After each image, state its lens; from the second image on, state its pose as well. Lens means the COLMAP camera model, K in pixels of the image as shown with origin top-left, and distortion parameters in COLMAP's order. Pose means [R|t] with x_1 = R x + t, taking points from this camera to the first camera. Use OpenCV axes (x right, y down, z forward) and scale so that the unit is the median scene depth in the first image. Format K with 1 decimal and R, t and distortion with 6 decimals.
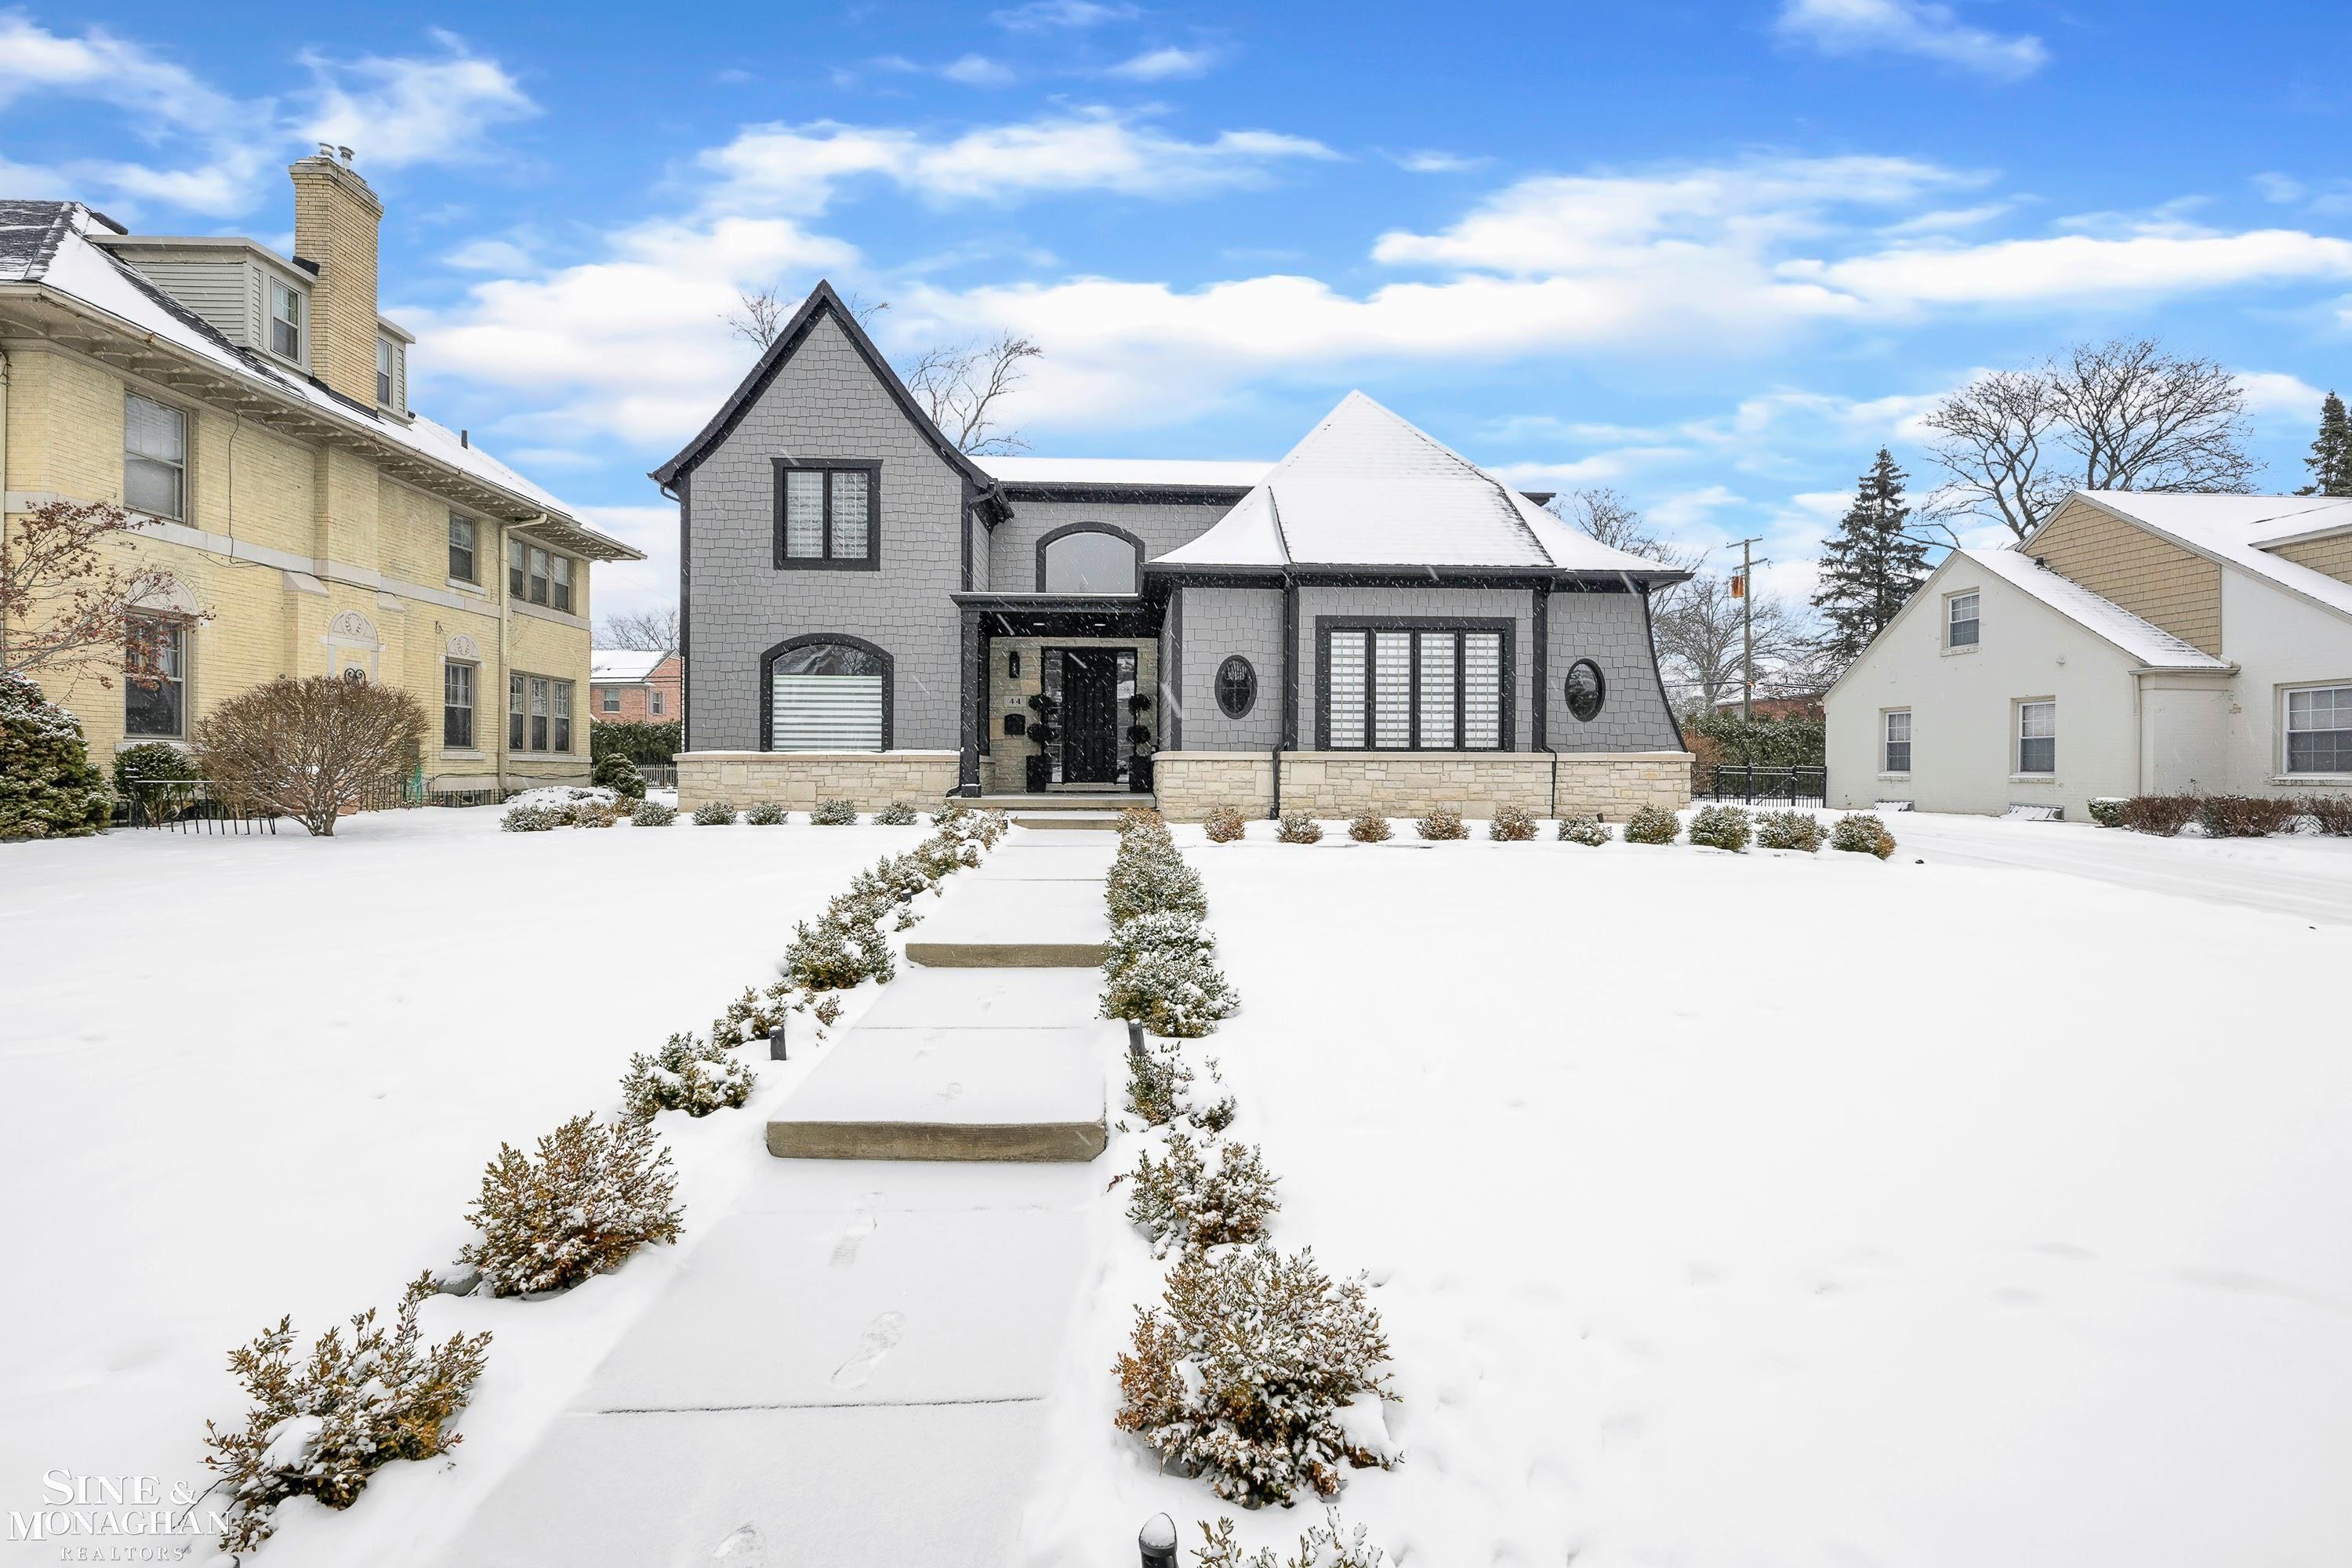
lens RADIAL K [[940.1, 0, 1176.0], [0, 940.1, 784.0], [0, 0, 1]] dist [-0.000521, -0.000043]
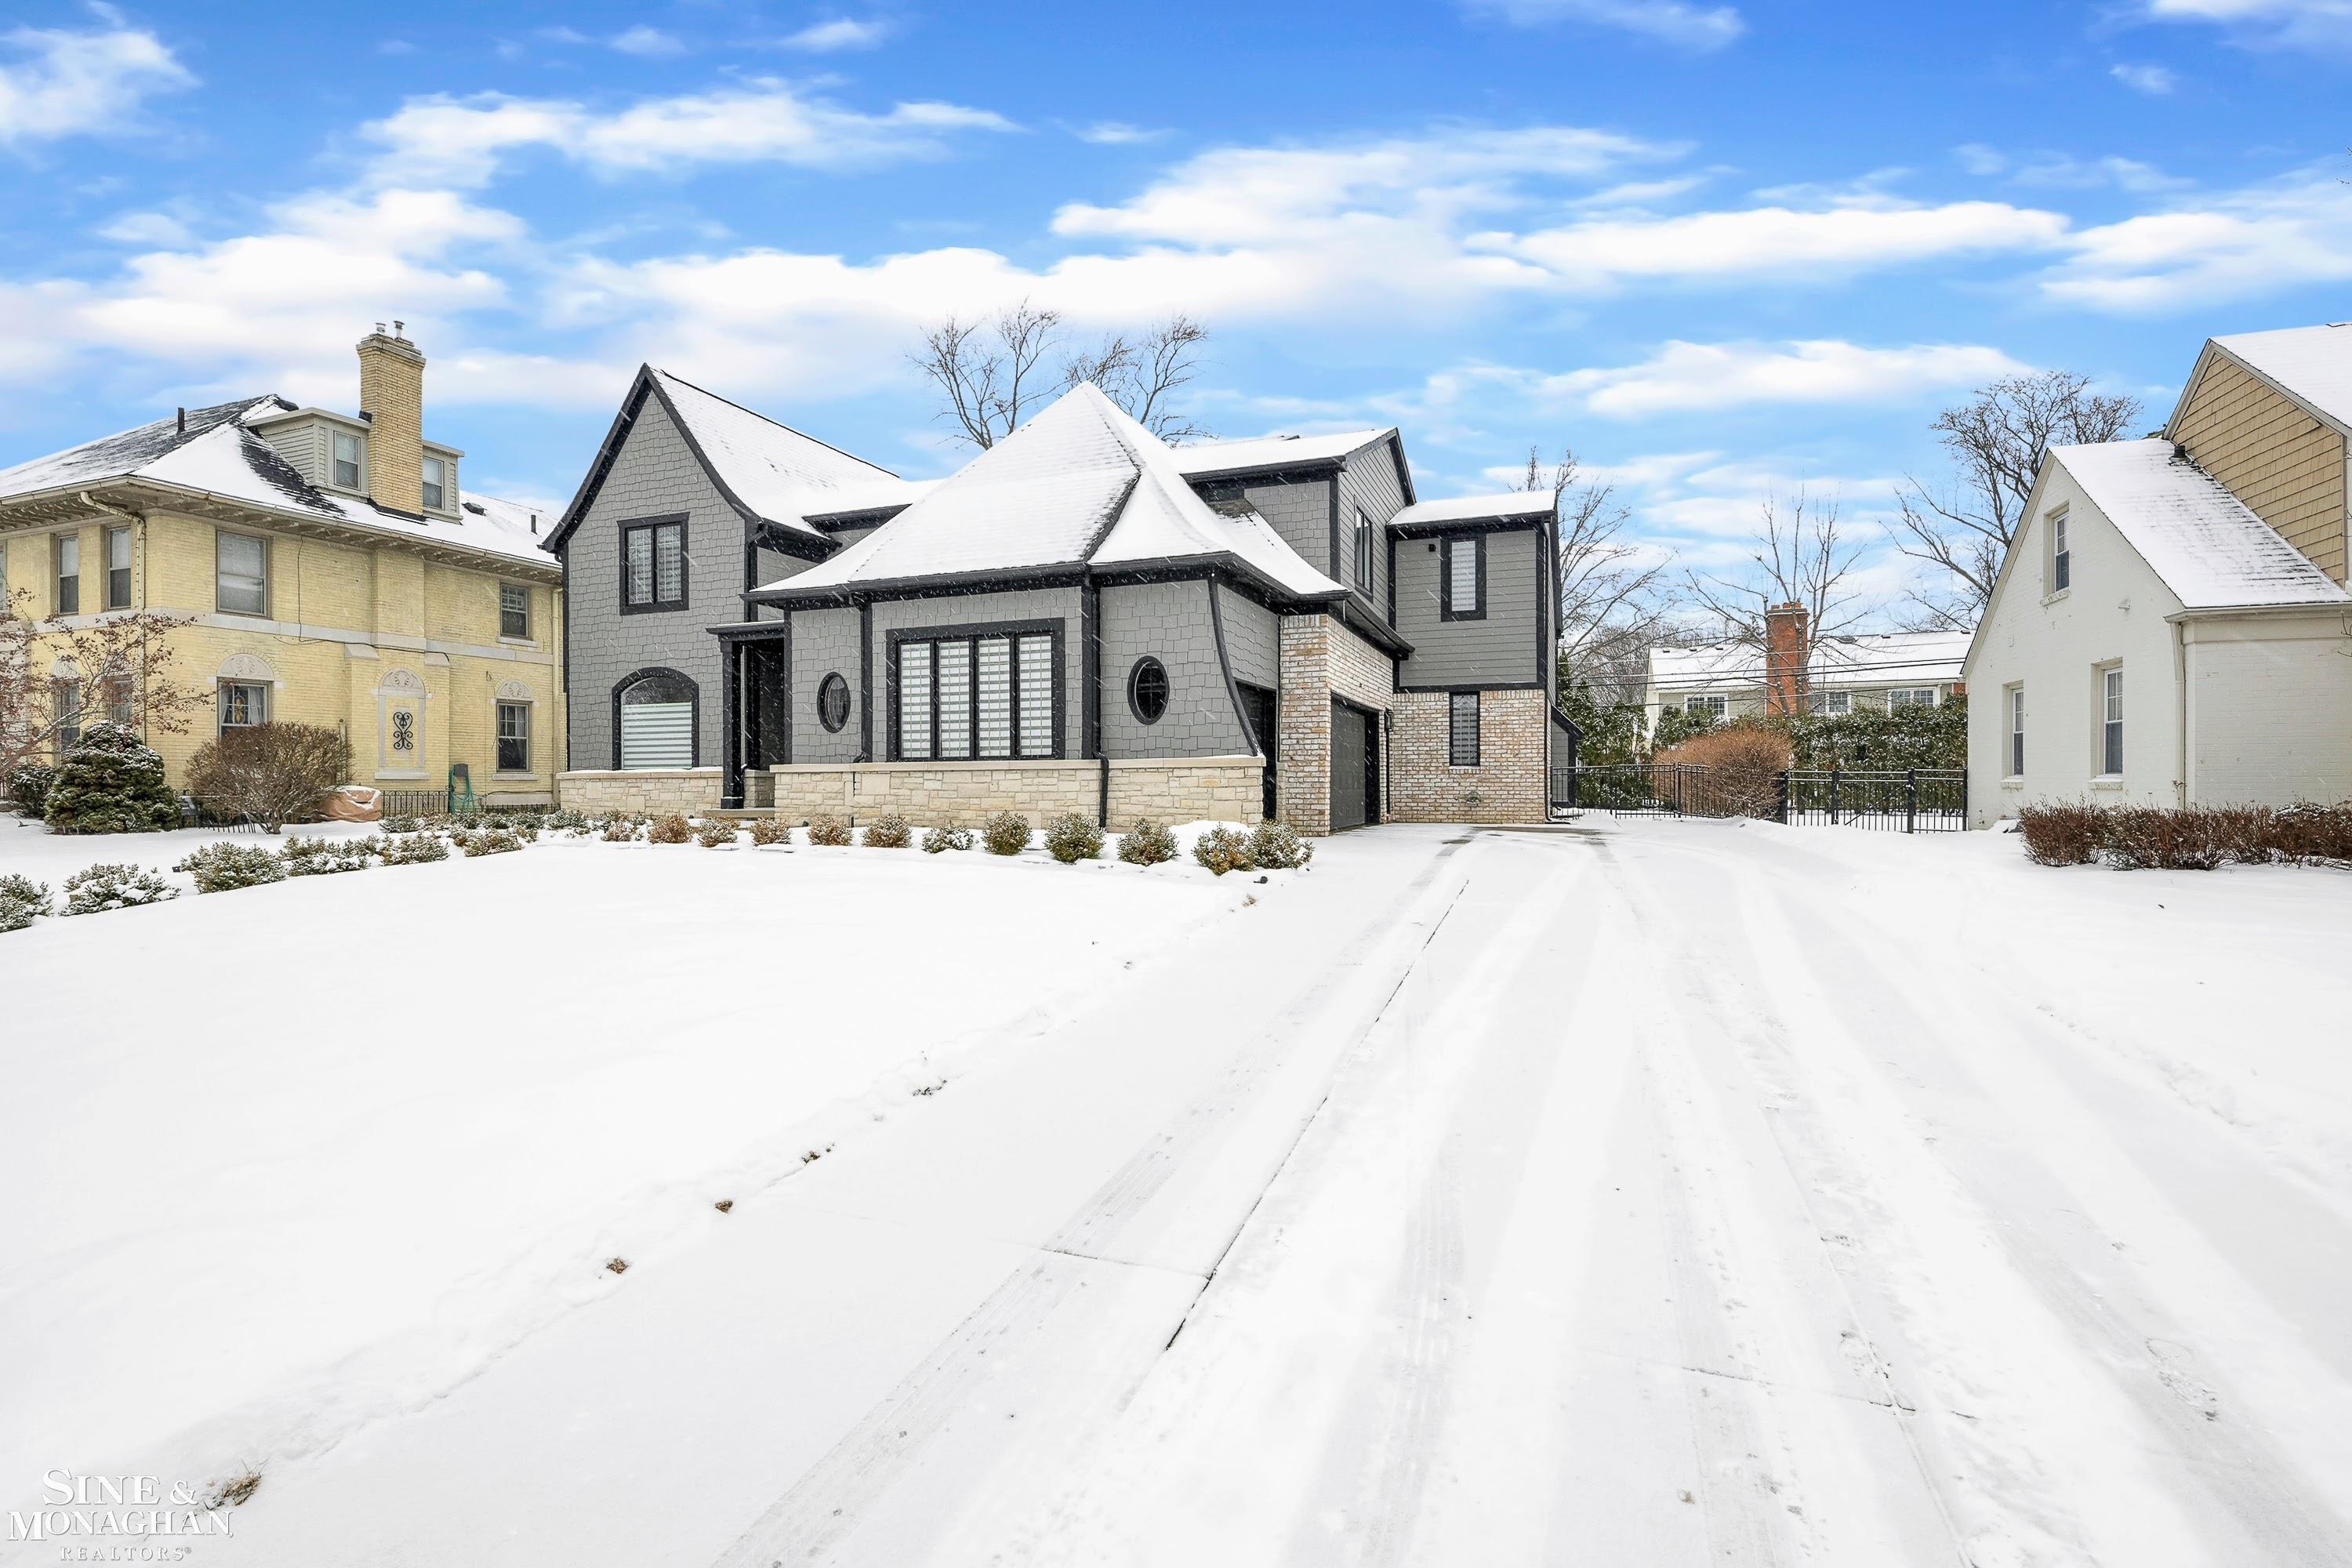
lens RADIAL K [[1079.3, 0, 1171.8], [0, 1079.3, 799.8], [0, 0, 1]] dist [-0.000233, 0.000130]
pose [[0.916682, -0.003615, -0.399600, 0.874862], [0.002284, 0.999990, -0.003805, 0.010860], [0.399610, 0.002575, 0.916682, 0.044676]]
